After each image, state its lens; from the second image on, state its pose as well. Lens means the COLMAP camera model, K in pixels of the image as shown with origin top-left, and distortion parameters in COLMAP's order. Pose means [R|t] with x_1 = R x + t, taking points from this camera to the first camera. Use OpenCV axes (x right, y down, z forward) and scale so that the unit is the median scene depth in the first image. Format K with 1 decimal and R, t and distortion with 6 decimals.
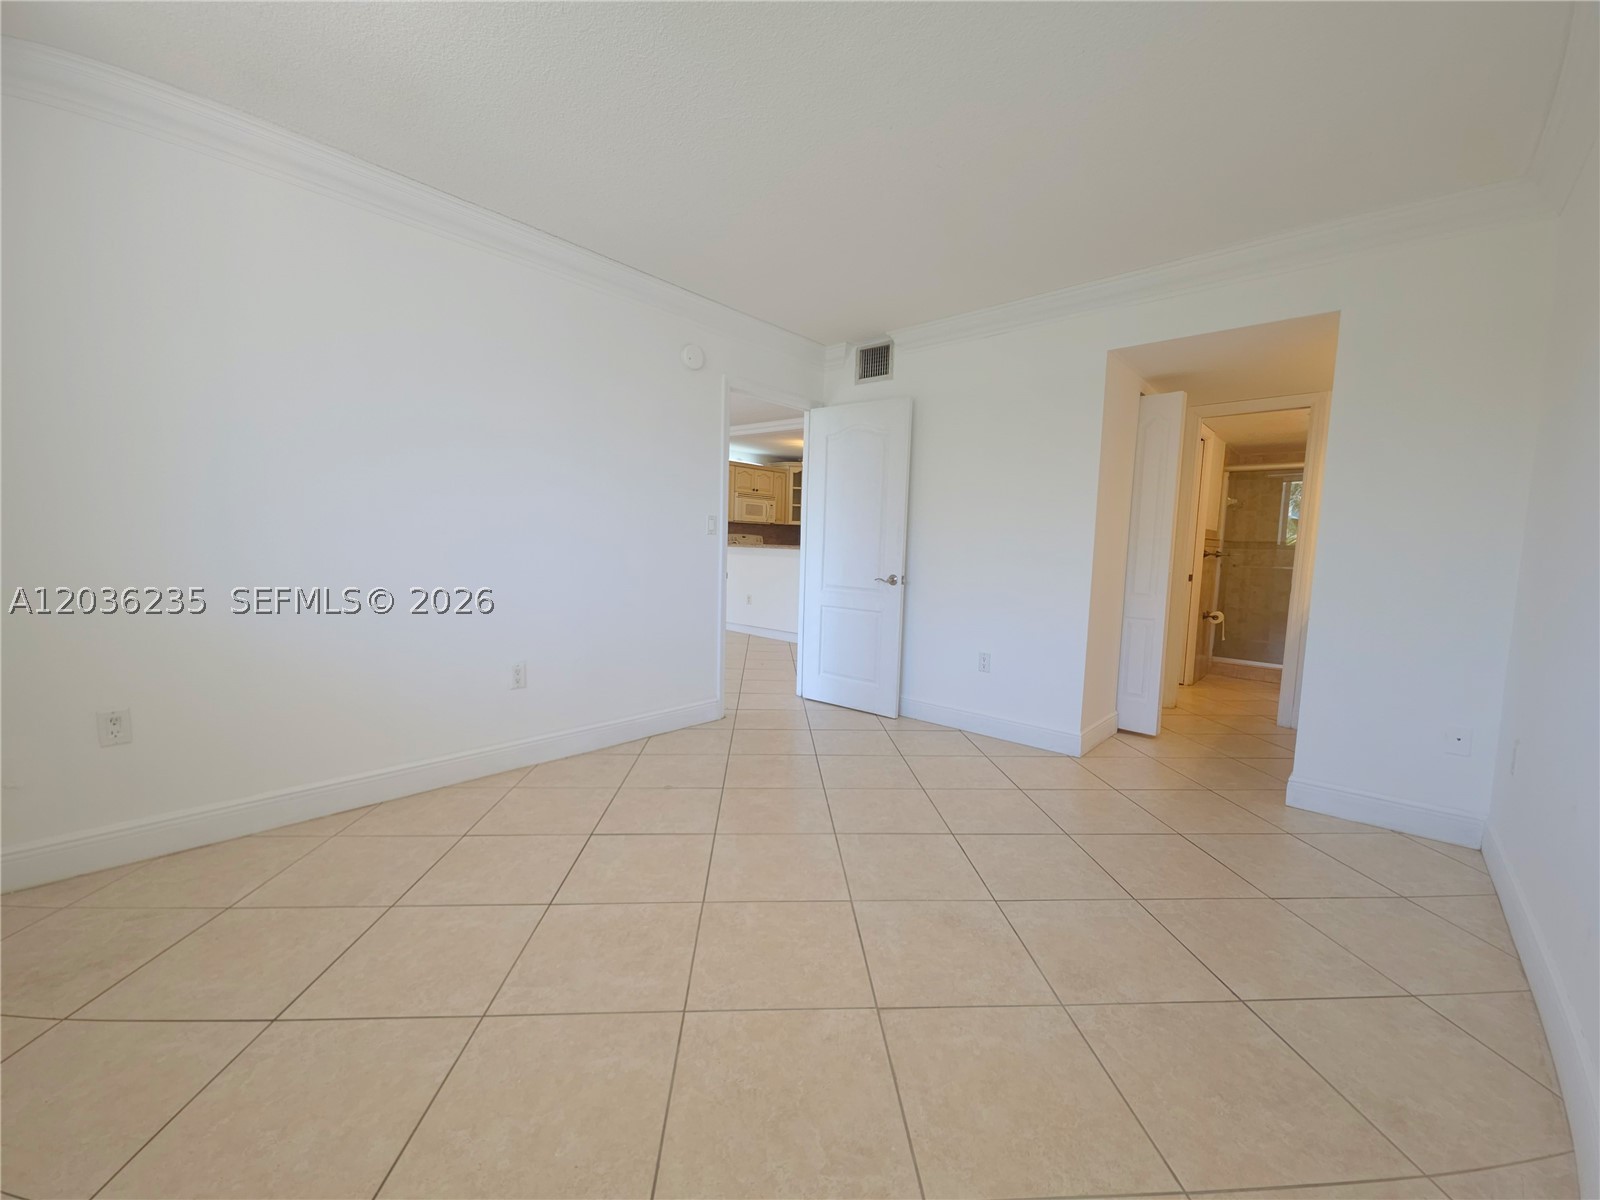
lens RADIAL K [[632.8, 0, 805.6], [0, 632.8, 600.1], [0, 0, 1]] dist [0.018246, -0.009509]
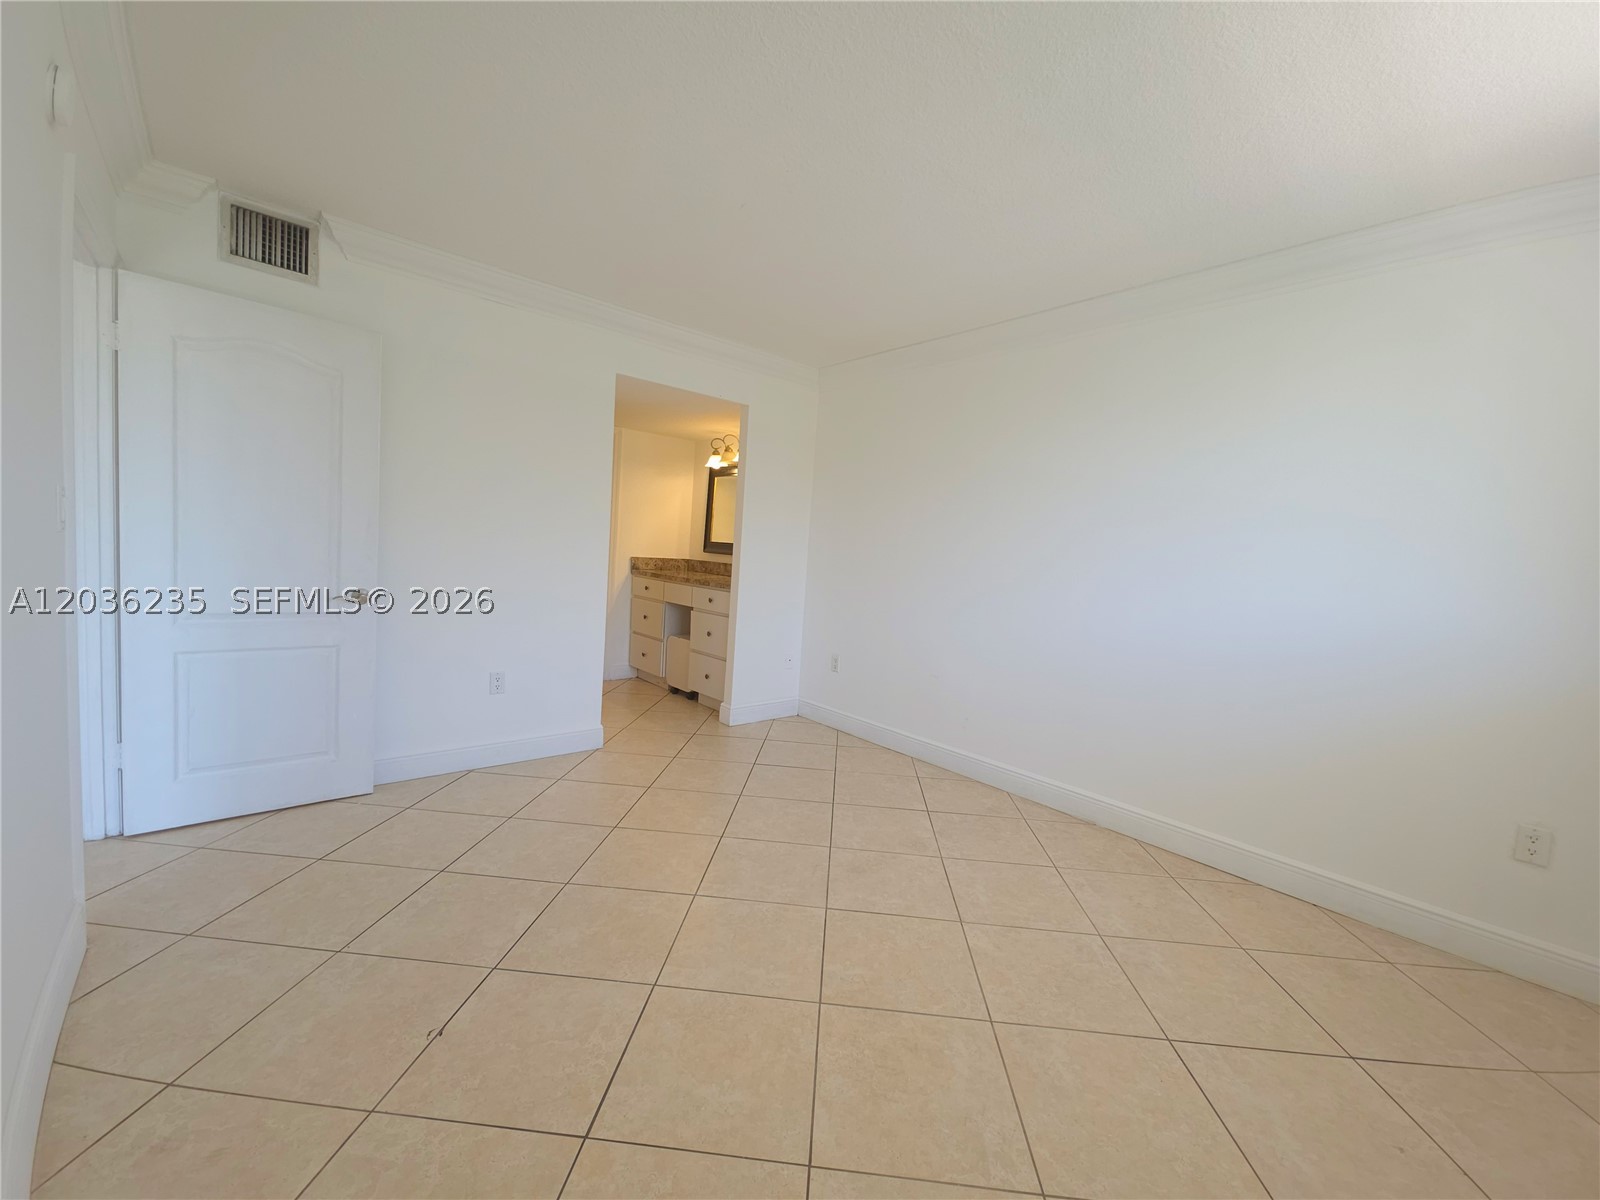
lens RADIAL K [[632.8, 0, 805.6], [0, 632.8, 600.1], [0, 0, 1]] dist [0.018246, -0.009509]
pose [[0.133585, -0.097296, 0.986250, -0.768724], [0.027311, 0.995153, 0.094475, -0.129273], [-0.990661, 0.014315, 0.135594, 0.699639]]
